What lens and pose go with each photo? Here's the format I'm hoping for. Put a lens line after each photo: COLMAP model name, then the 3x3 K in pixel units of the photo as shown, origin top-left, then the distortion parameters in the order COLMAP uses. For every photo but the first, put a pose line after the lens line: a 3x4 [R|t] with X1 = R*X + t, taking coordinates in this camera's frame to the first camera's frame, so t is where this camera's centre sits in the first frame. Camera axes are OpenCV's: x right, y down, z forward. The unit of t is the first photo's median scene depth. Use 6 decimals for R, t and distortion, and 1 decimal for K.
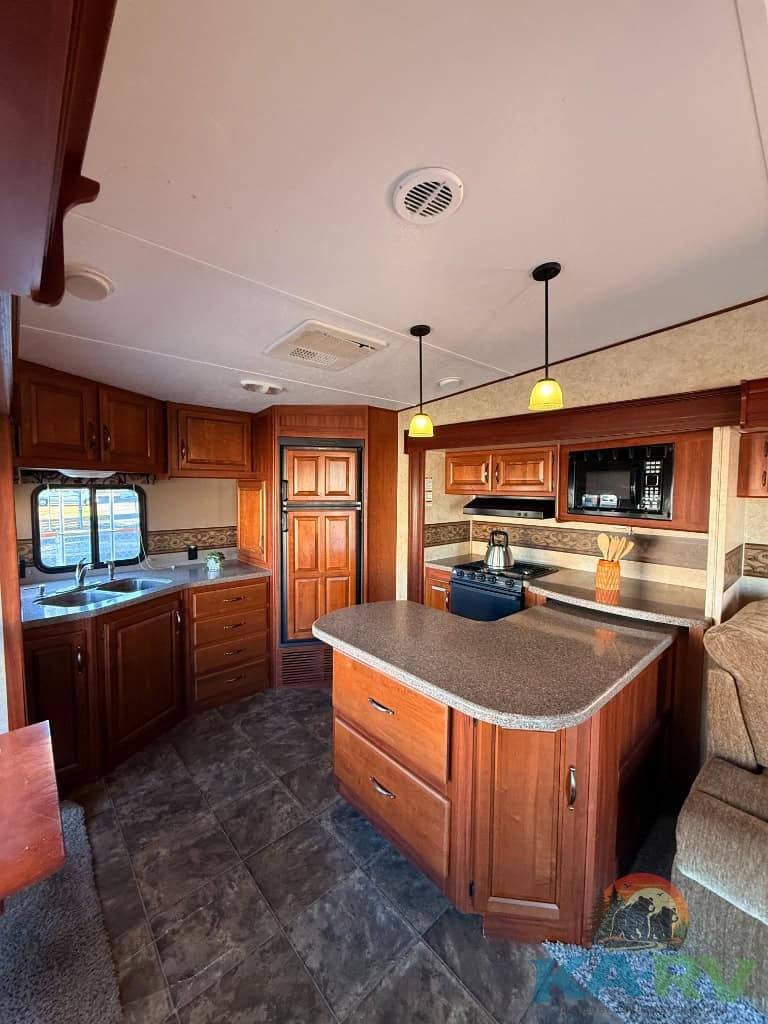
lens RADIAL K [[406.3, 0, 377.6], [0, 406.3, 507.6], [0, 0, 1]] dist [-0.000456, -0.000044]
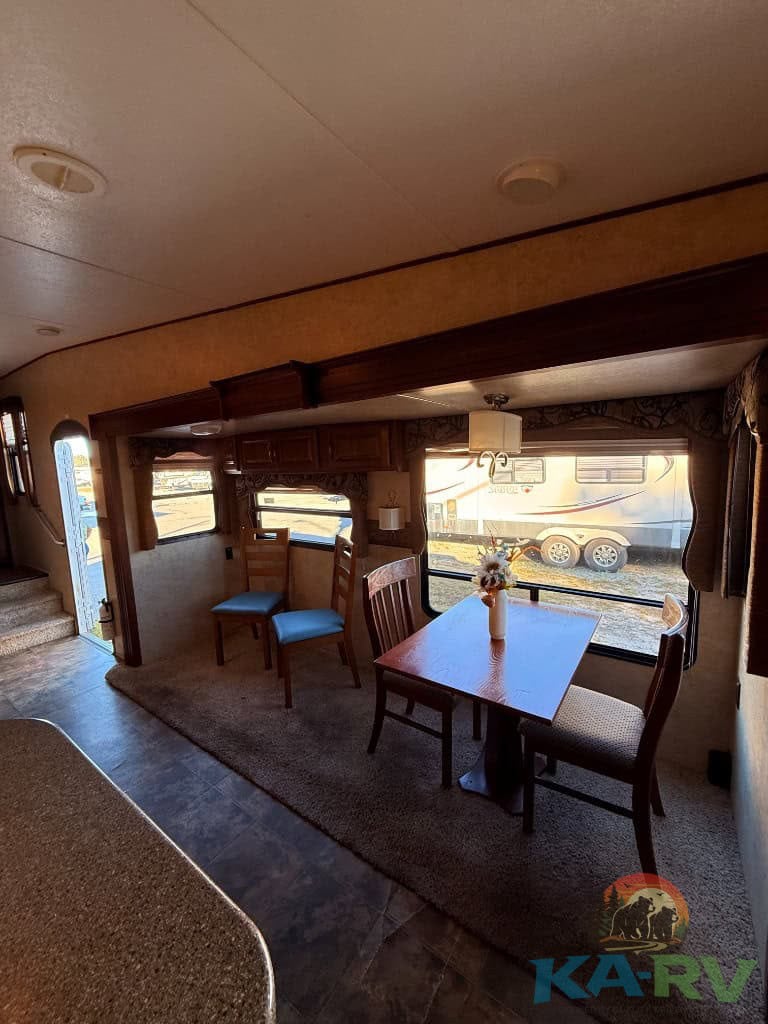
lens RADIAL K [[408.4, 0, 382.5], [0, 408.4, 508.6], [0, 0, 1]] dist [-0.000416, -0.000069]
pose [[-0.973715, 0.059200, -0.219940, -0.135302], [0.022140, 0.985660, 0.167287, -0.057058], [0.226689, 0.158021, -0.961063, 0.872321]]
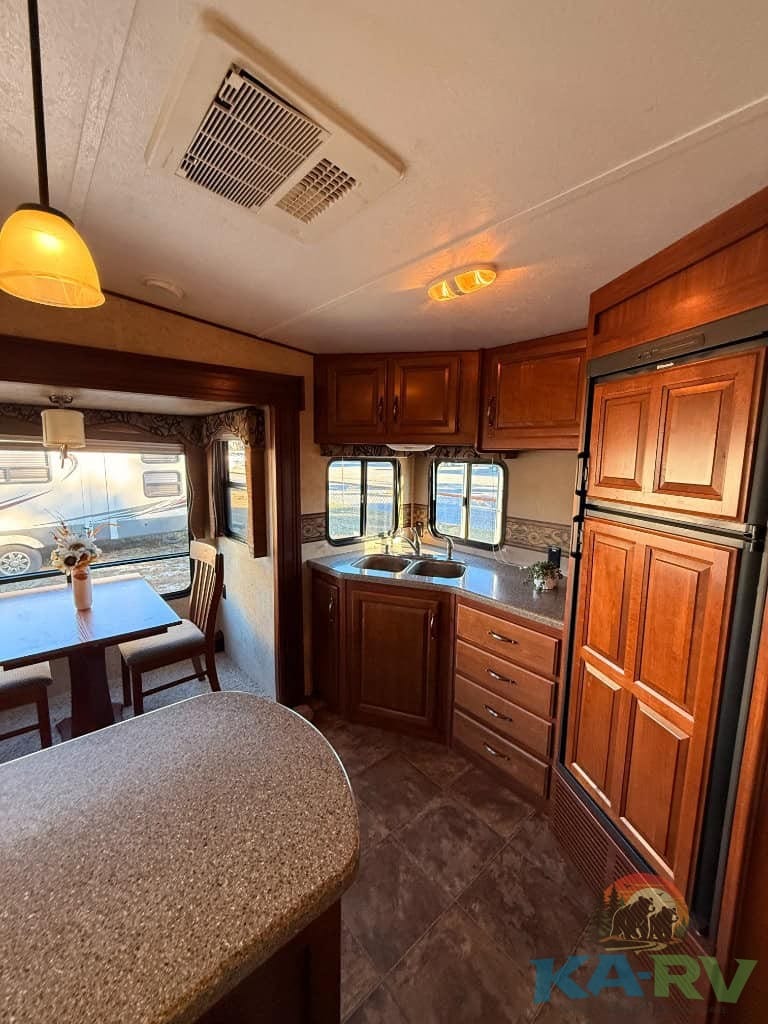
lens RADIAL K [[408.4, 0, 382.5], [0, 408.4, 508.6], [0, 0, 1]] dist [-0.000416, -0.000069]
pose [[-0.014234, 0.129039, -0.991537, 0.288228], [-0.065185, 0.989409, 0.129697, -0.053927], [0.997772, 0.066480, -0.005672, 0.855349]]
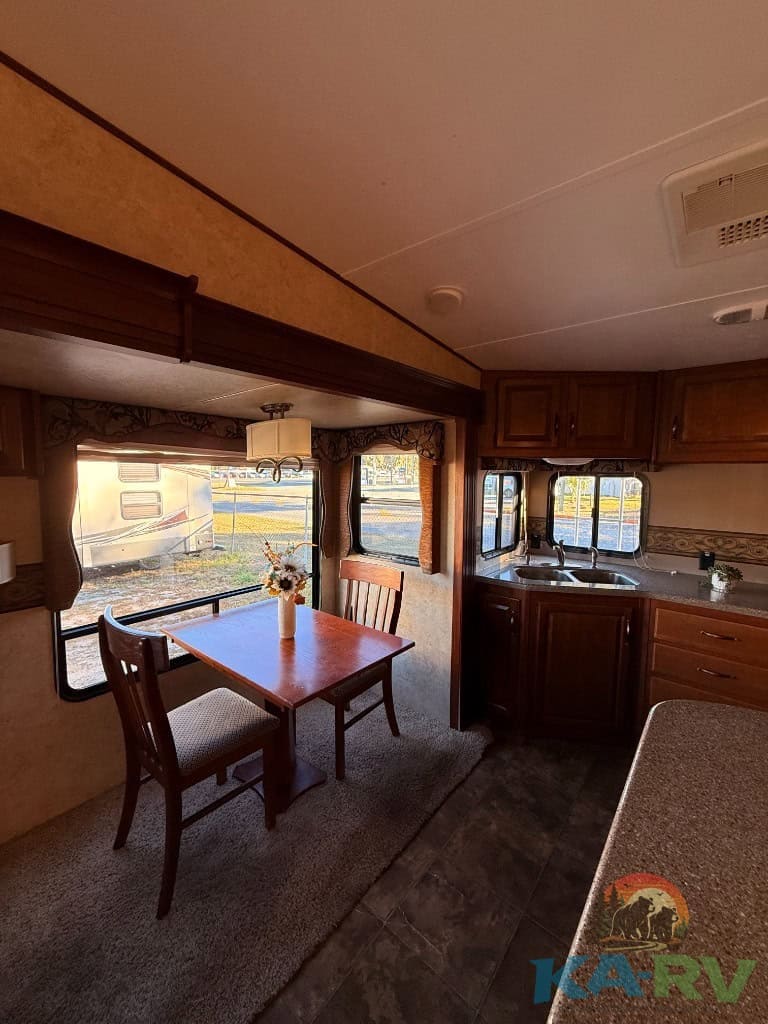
lens RADIAL K [[405.5, 0, 385.3], [0, 405.5, 508.1], [0, 0, 1]] dist [0.001051, 0.000223]
pose [[0.148915, 0.082117, -0.985434, 0.242877], [-0.059865, 0.995467, 0.073906, -0.011059], [0.987036, 0.047987, 0.153156, 0.340549]]
